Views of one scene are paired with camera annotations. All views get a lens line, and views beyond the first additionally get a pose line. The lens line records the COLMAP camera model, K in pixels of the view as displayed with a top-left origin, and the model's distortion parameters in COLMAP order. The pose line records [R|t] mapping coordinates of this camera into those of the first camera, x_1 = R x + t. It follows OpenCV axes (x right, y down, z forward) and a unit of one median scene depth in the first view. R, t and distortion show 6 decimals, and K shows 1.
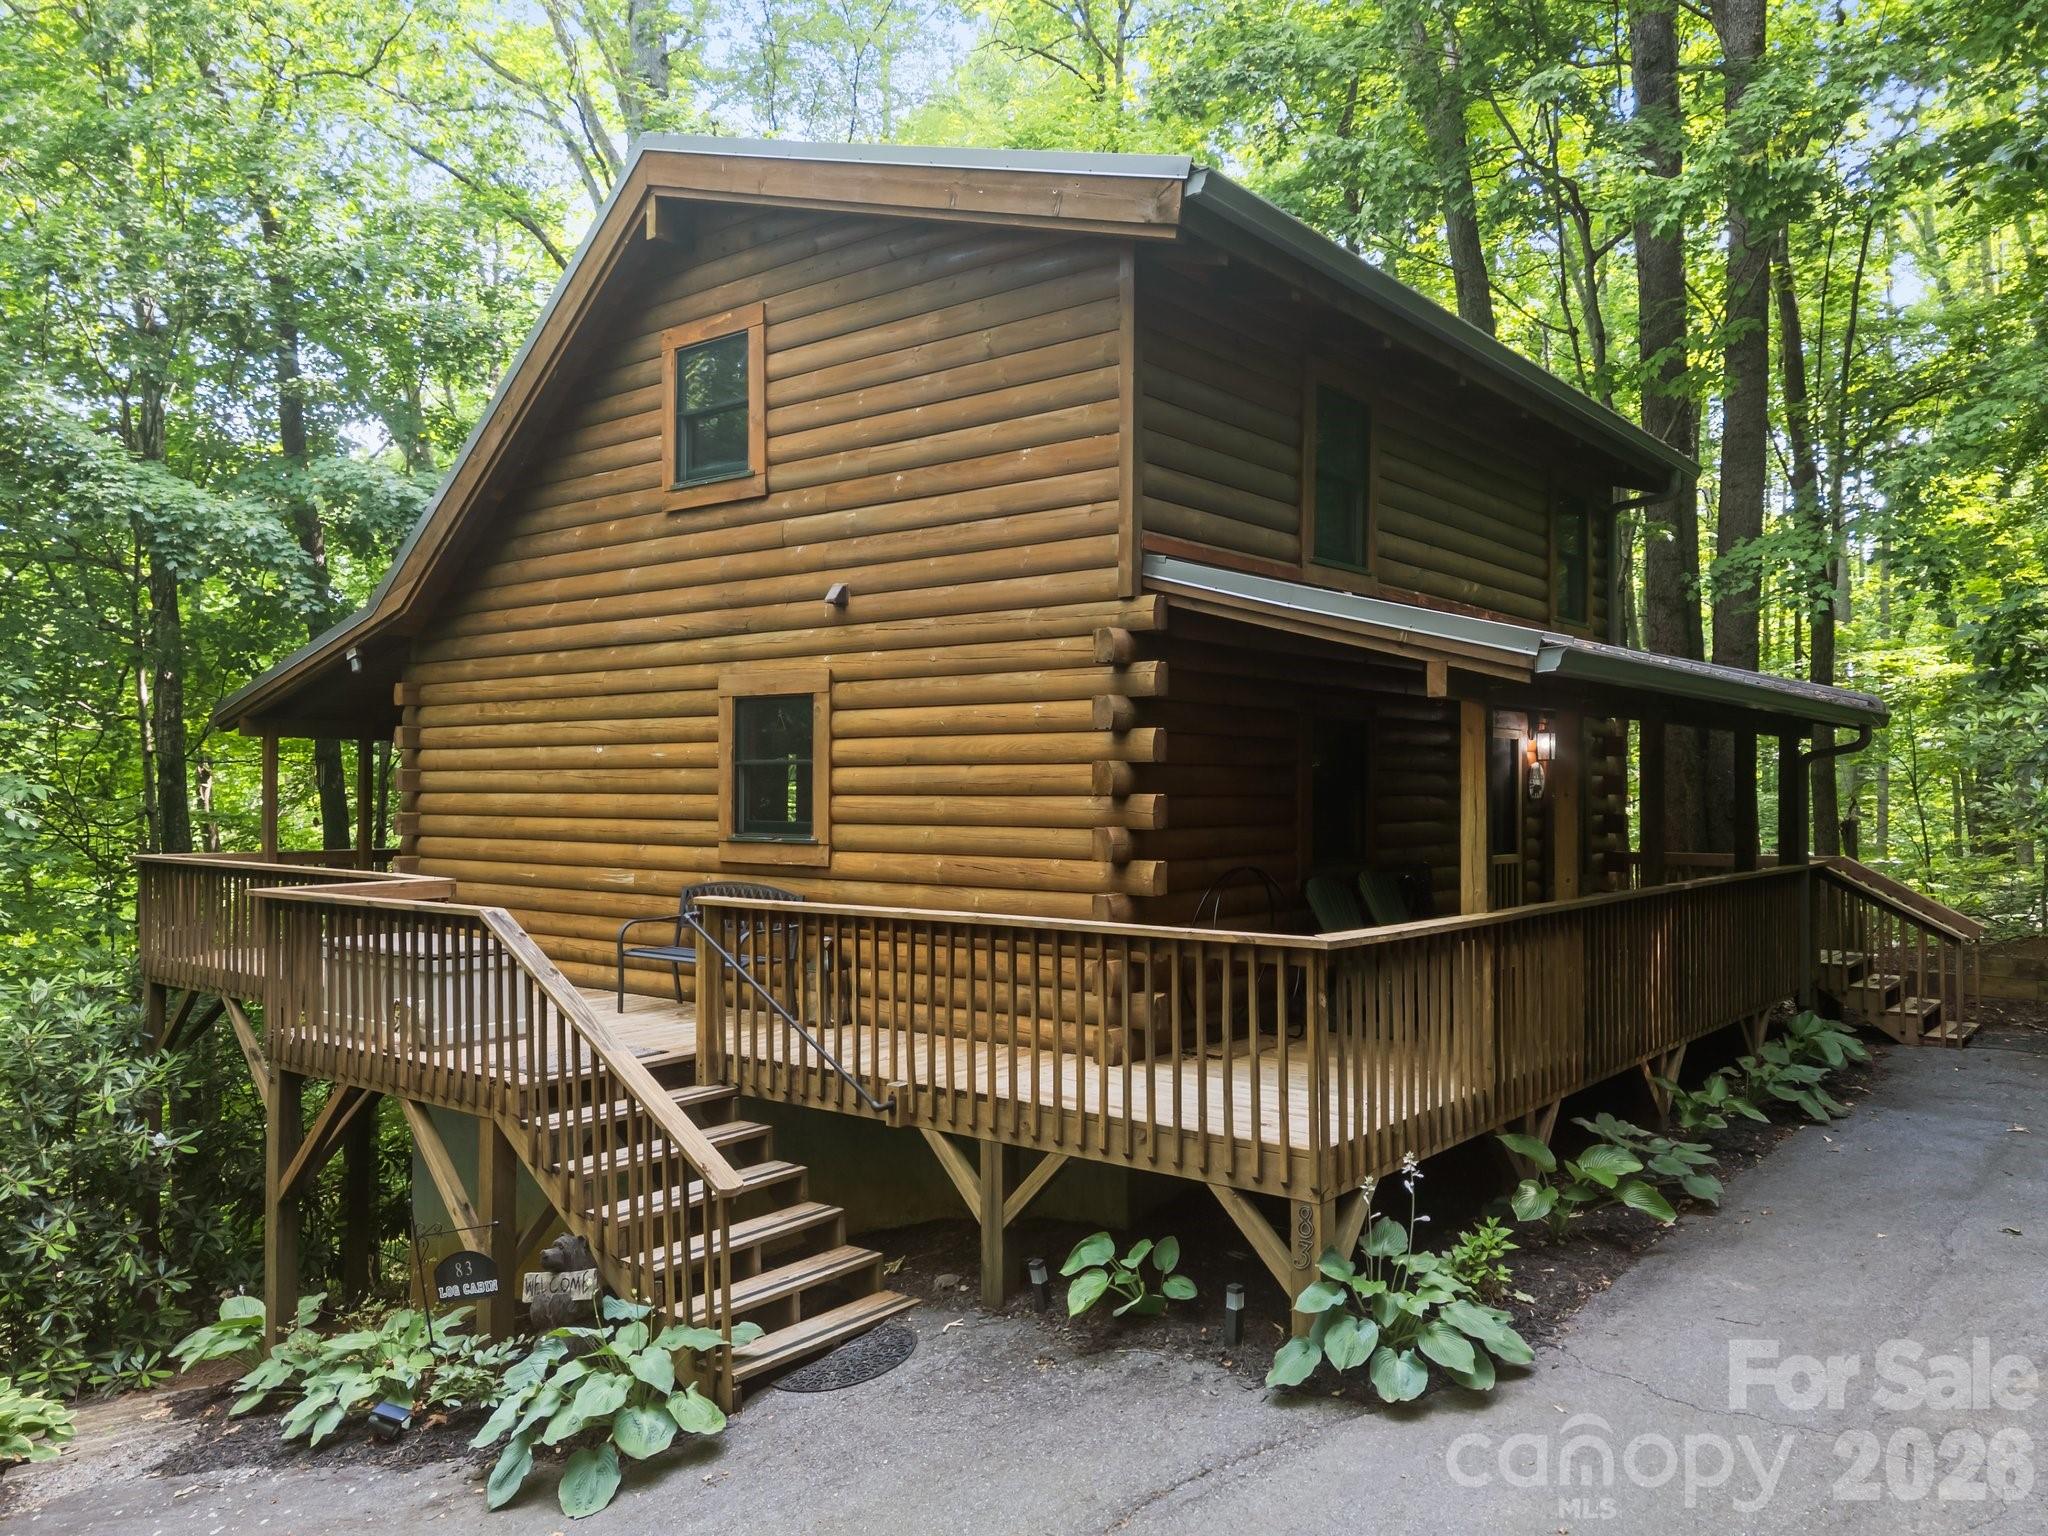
lens RADIAL K [[1500.1, 0, 1022.2], [0, 1500.1, 755.1], [0, 0, 1]] dist [0.044767, -0.089327]
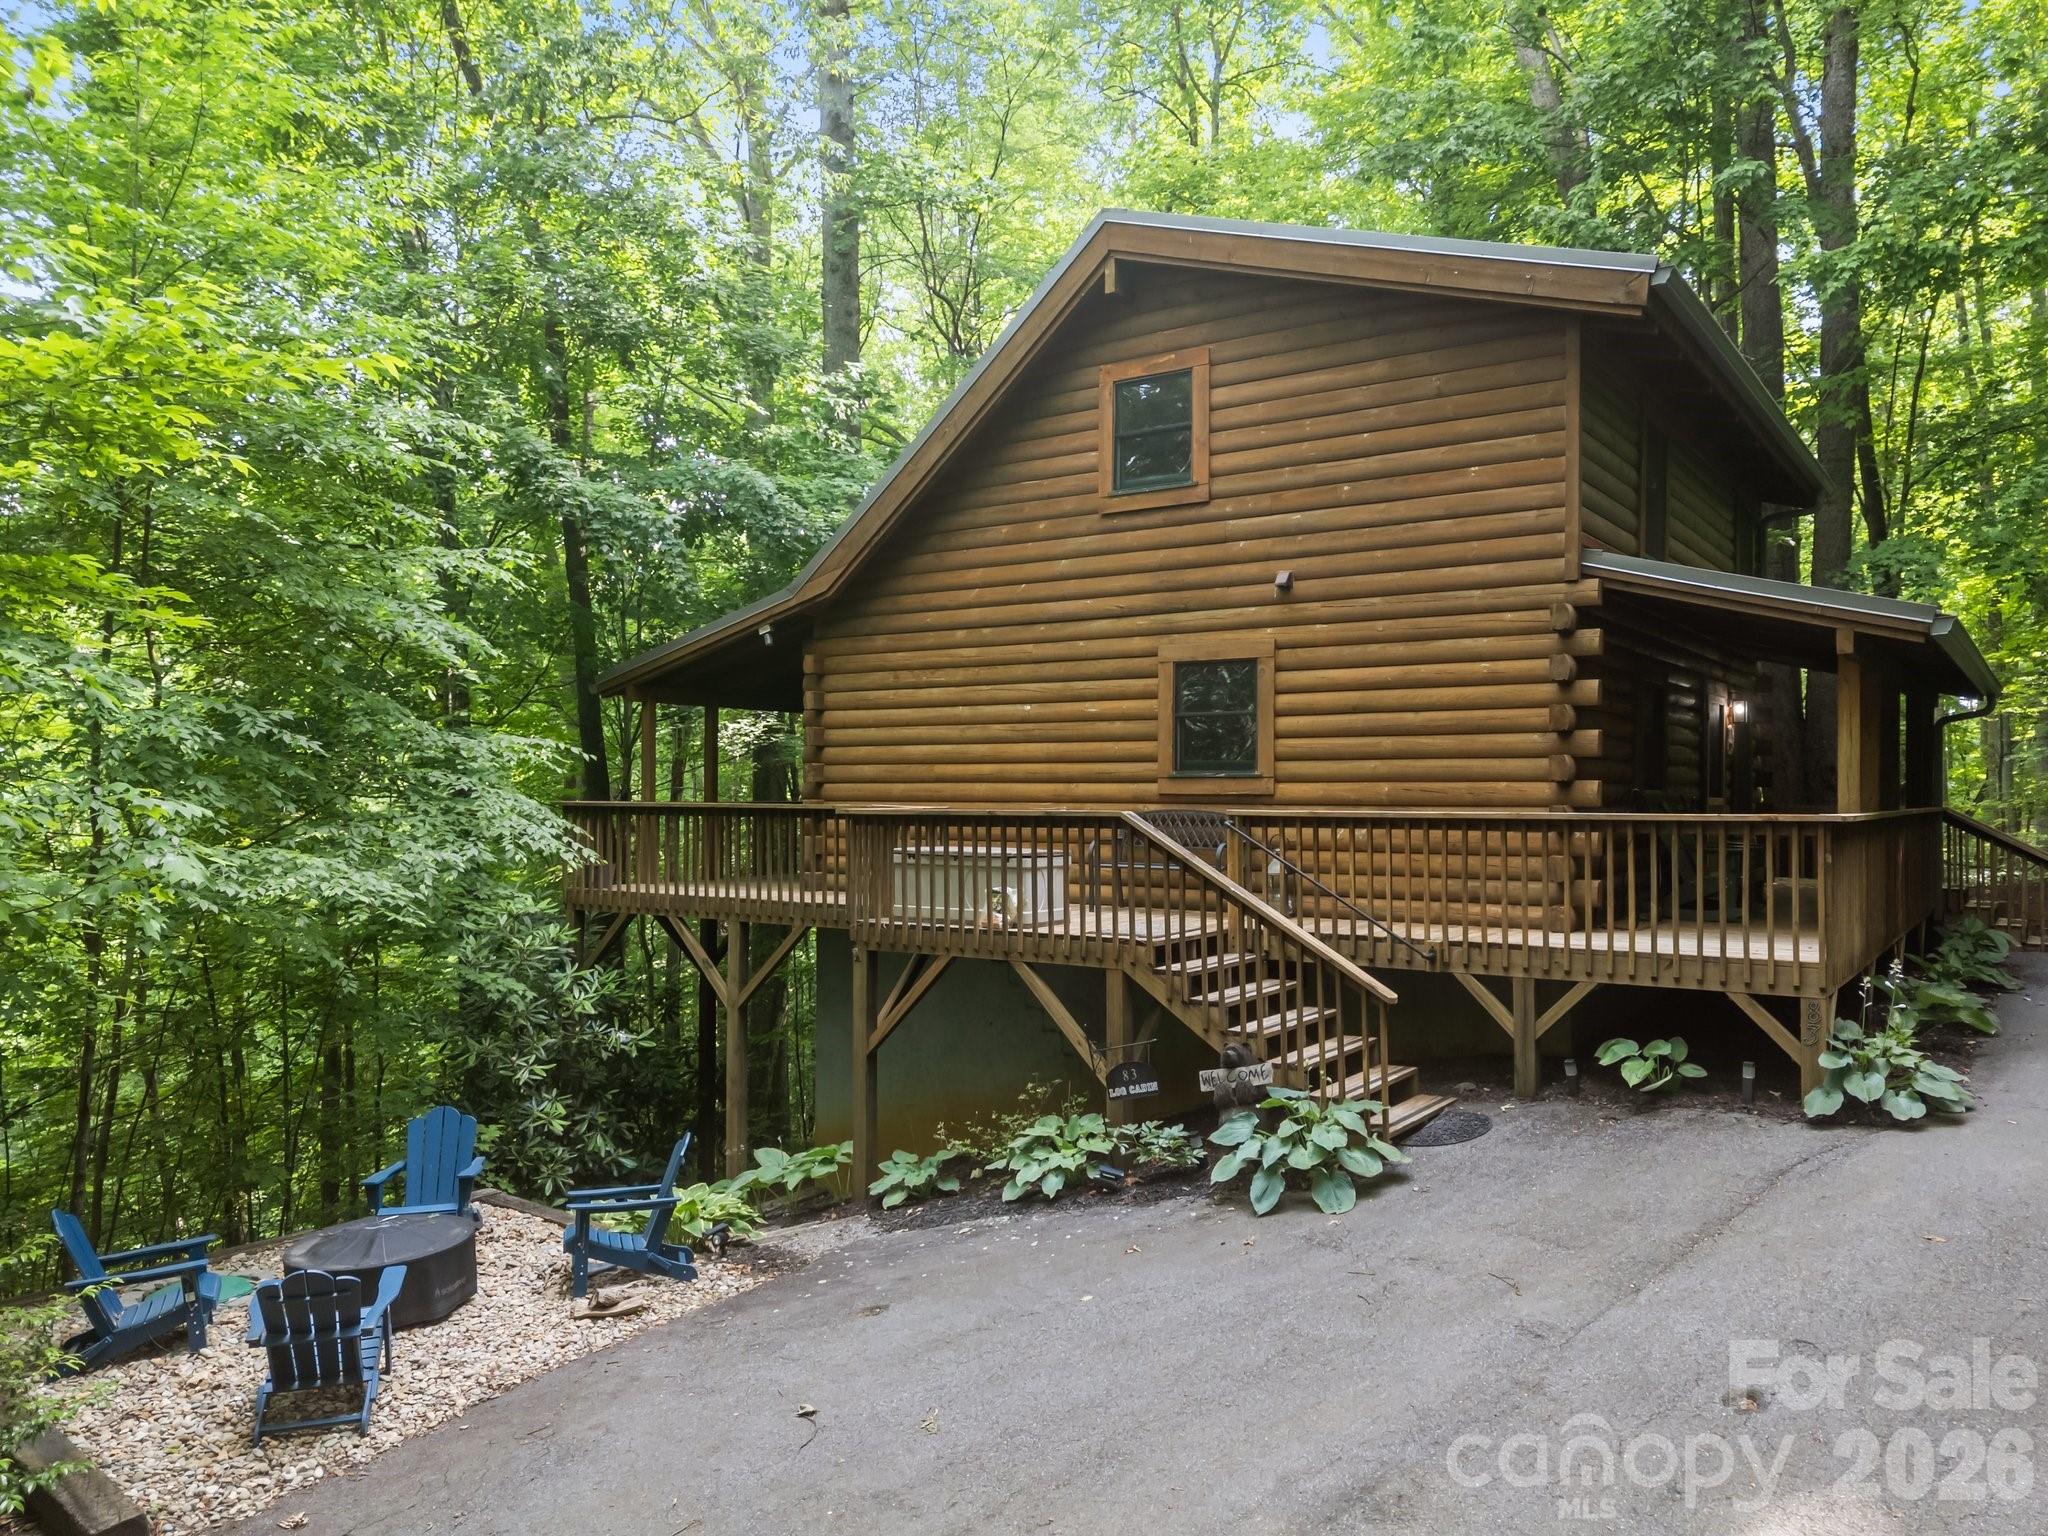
lens RADIAL K [[1468.9, 0, 1024.0], [0, 1468.9, 768.0], [0, 0, 1]] dist [0.008269, -0.039511]
pose [[0.999227, 0.000975, 0.039293, -0.412022], [-0.001388, 0.999944, 0.010482, 0.041604], [-0.039280, -0.010528, 0.999173, -0.244965]]
